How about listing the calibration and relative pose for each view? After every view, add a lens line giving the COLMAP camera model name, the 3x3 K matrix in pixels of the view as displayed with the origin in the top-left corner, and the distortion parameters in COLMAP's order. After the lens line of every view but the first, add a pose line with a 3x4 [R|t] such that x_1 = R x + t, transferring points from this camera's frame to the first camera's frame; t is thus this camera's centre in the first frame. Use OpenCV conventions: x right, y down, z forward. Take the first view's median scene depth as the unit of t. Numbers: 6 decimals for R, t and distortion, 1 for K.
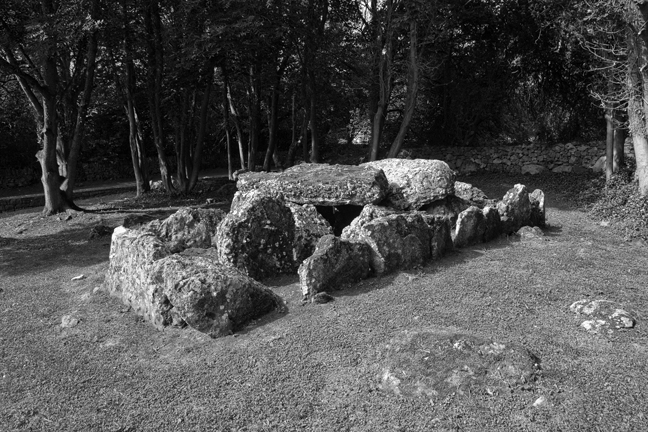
lens RADIAL K [[466.5, 0, 345.7], [0, 466.5, 240.0], [0, 0, 1]] dist [-0.131481, 0.083125]
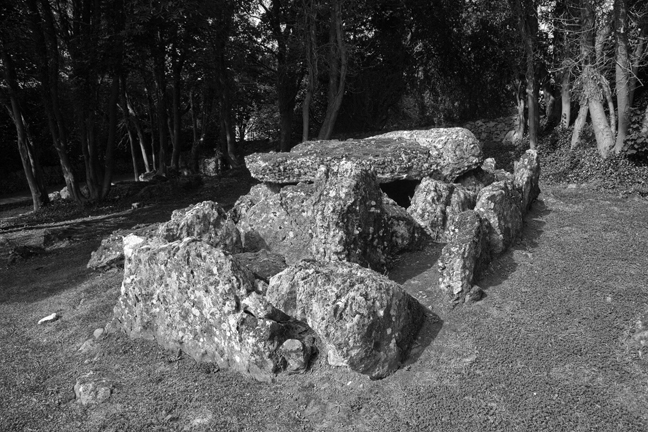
lens RADIAL K [[444.5, 0, 356.2], [0, 444.5, 238.0], [0, 0, 1]] dist [-0.125157, 0.065588]
pose [[0.961804, -0.115524, 0.248166, -0.303691], [0.111090, 0.993300, 0.031845, -0.007531], [-0.250182, -0.003059, 0.968194, 0.267663]]
